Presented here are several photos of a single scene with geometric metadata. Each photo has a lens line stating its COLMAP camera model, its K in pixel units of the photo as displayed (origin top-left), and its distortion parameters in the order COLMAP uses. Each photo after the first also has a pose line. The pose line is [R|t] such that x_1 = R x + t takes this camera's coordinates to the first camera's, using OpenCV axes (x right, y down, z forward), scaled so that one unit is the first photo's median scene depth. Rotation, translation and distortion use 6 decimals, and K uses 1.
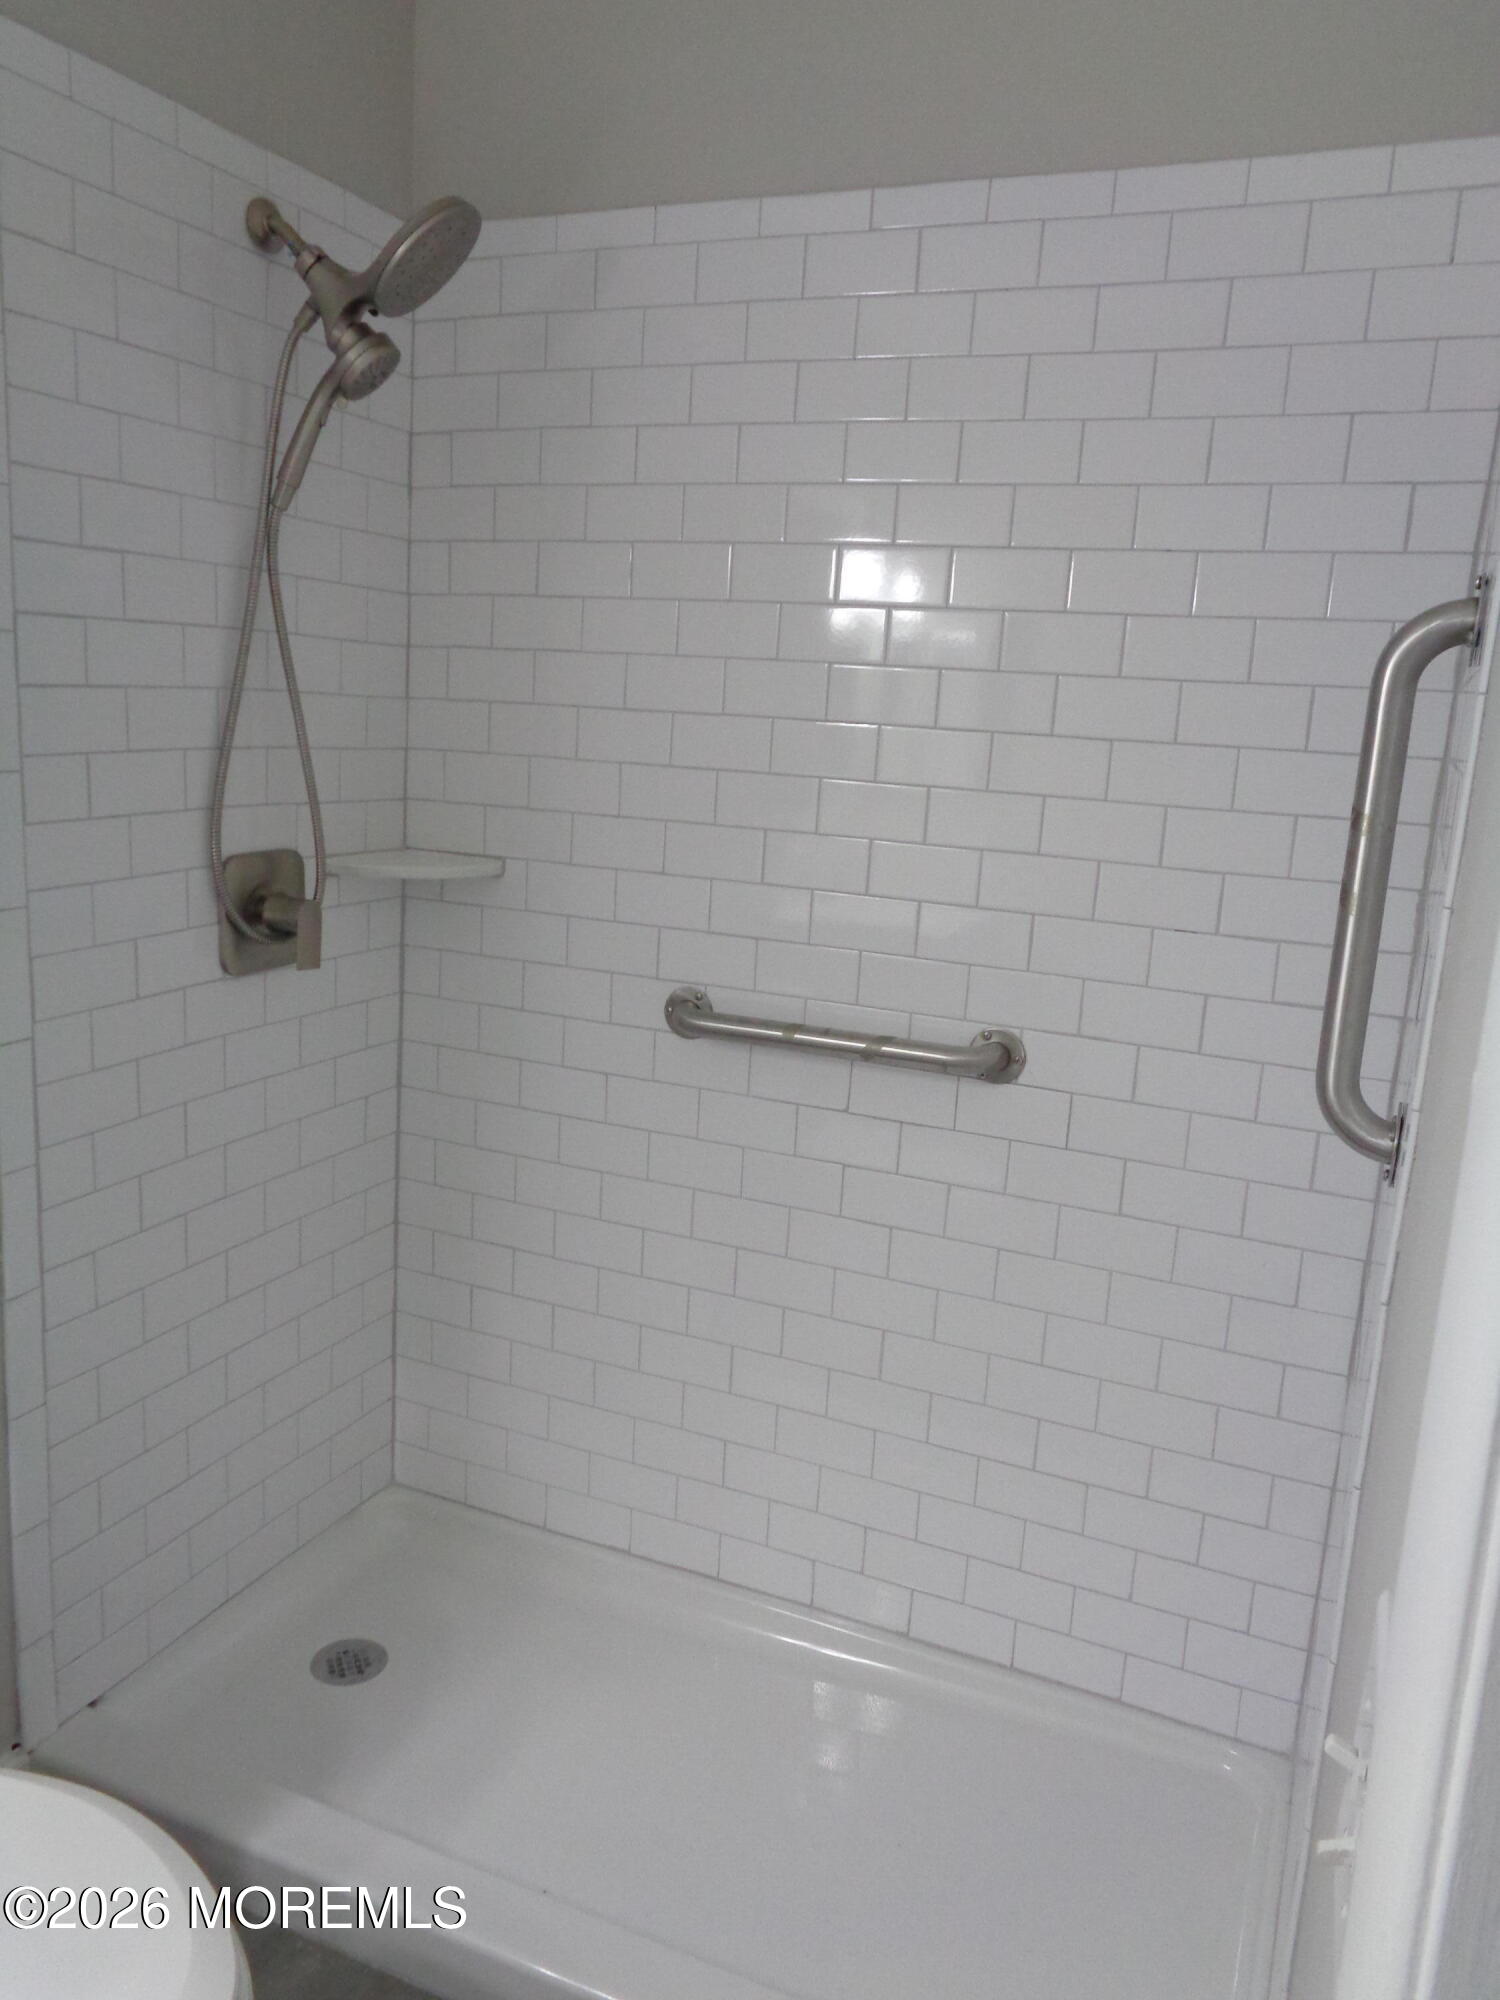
lens RADIAL K [[1513.1, 0, 750.0], [0, 1513.1, 1000.0], [0, 0, 1]] dist [-0.045312, 0.076295]
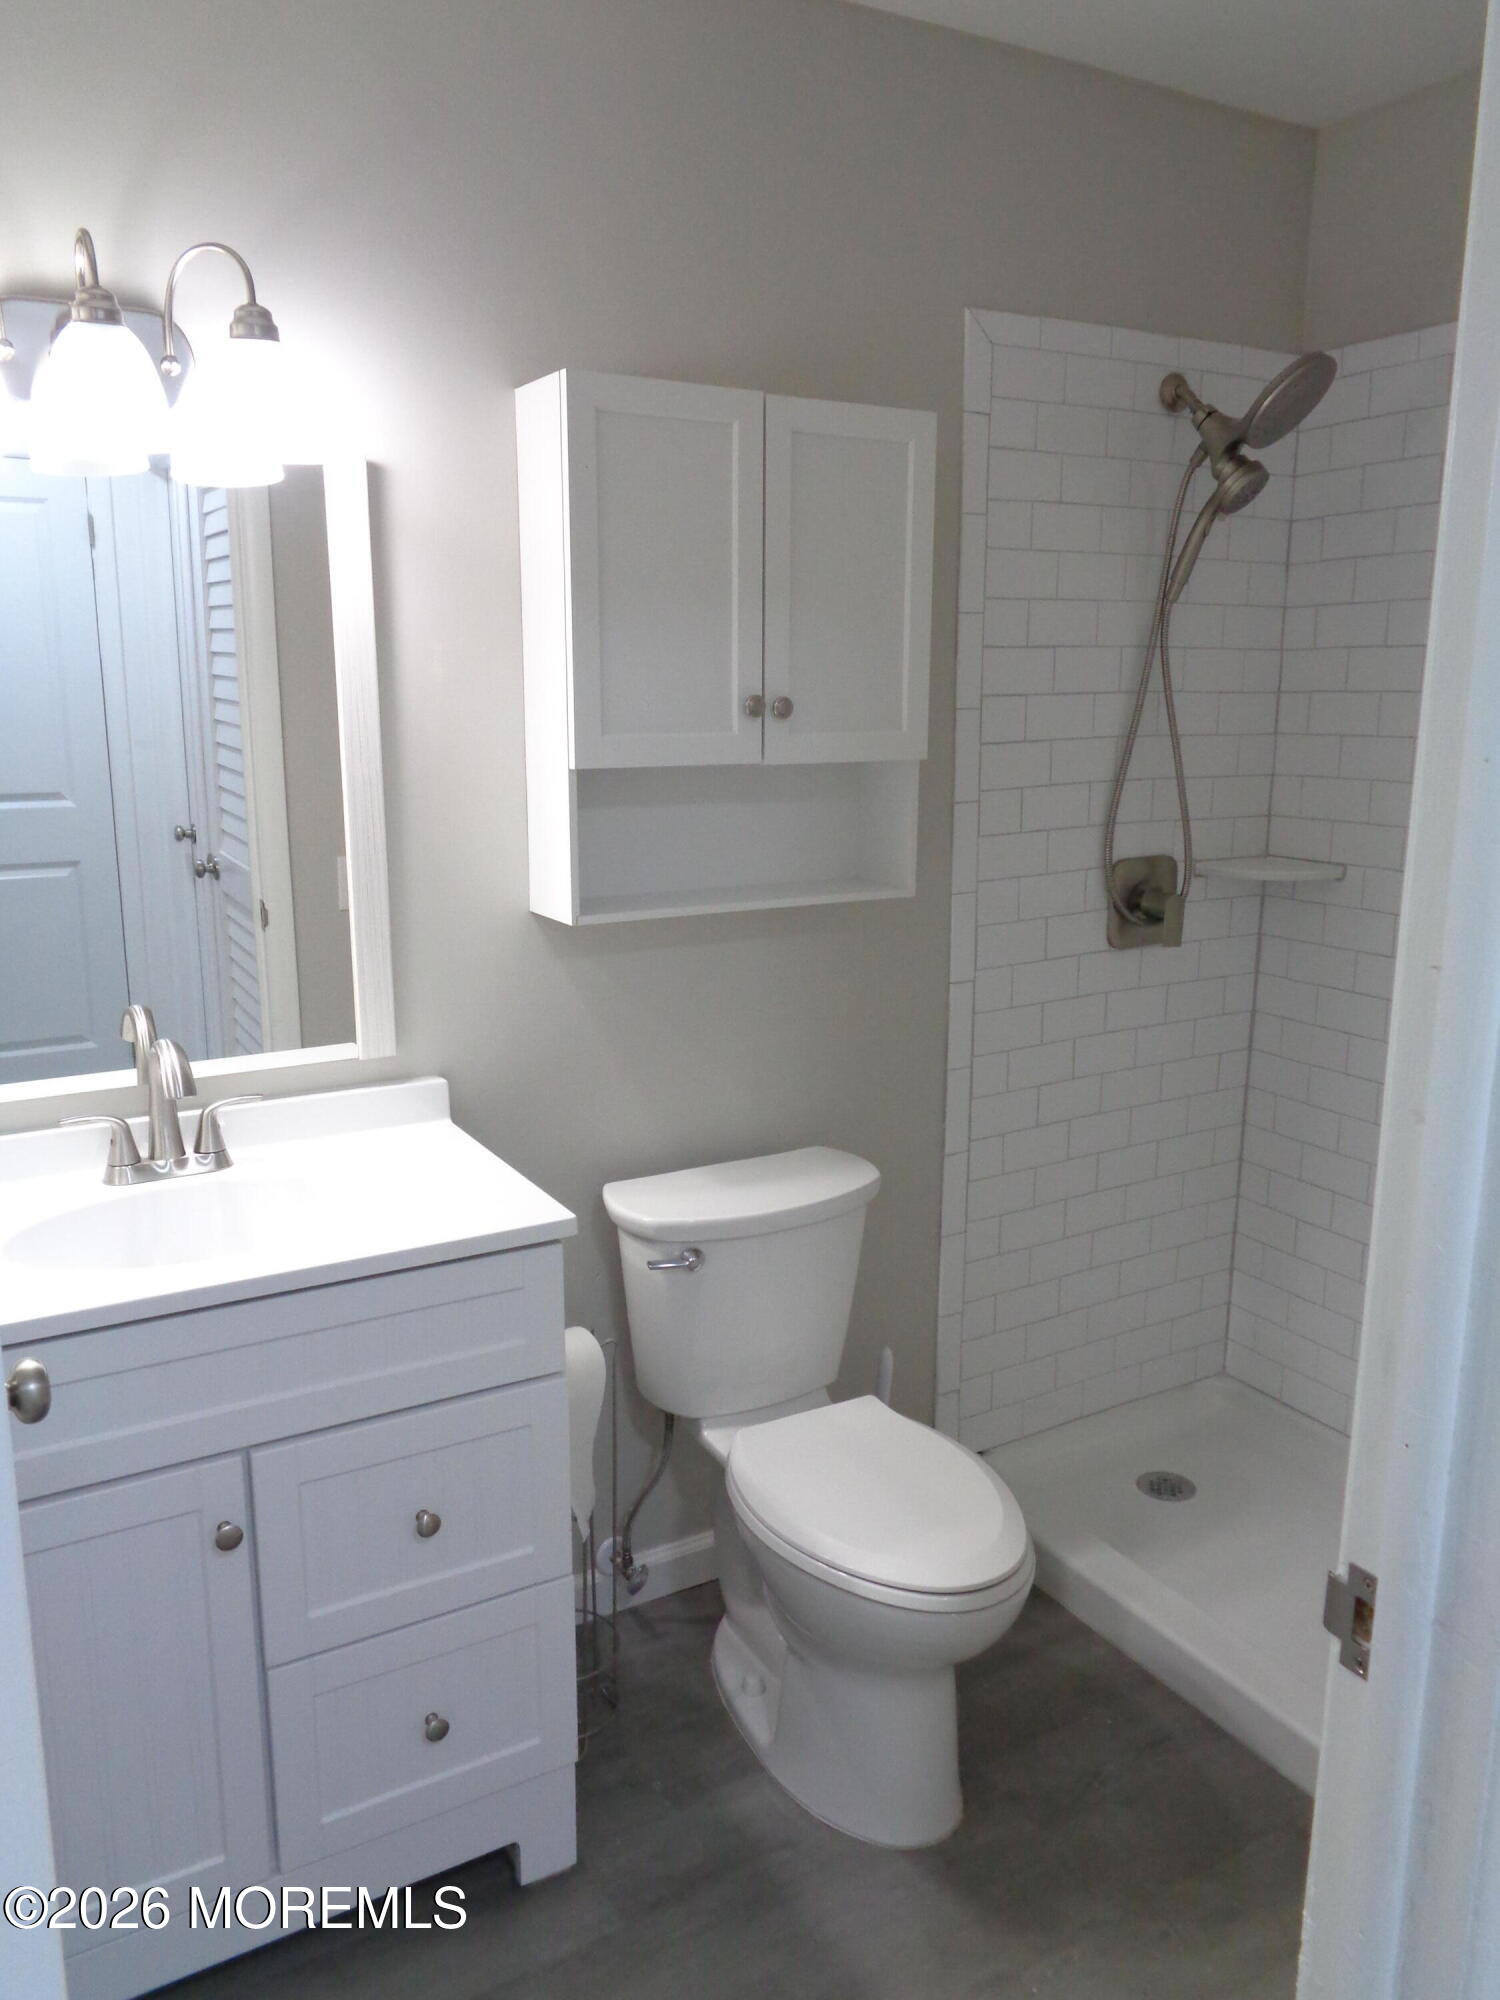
lens RADIAL K [[1501.9, 0, 750.0], [0, 1501.9, 1000.0], [0, 0, 1]] dist [0.008966, 0.005777]
pose [[0.813579, 0.066795, -0.577605, 0.174719], [-0.067491, 0.997514, 0.020291, 0.025054], [0.577525, 0.022475, 0.816064, -0.292704]]
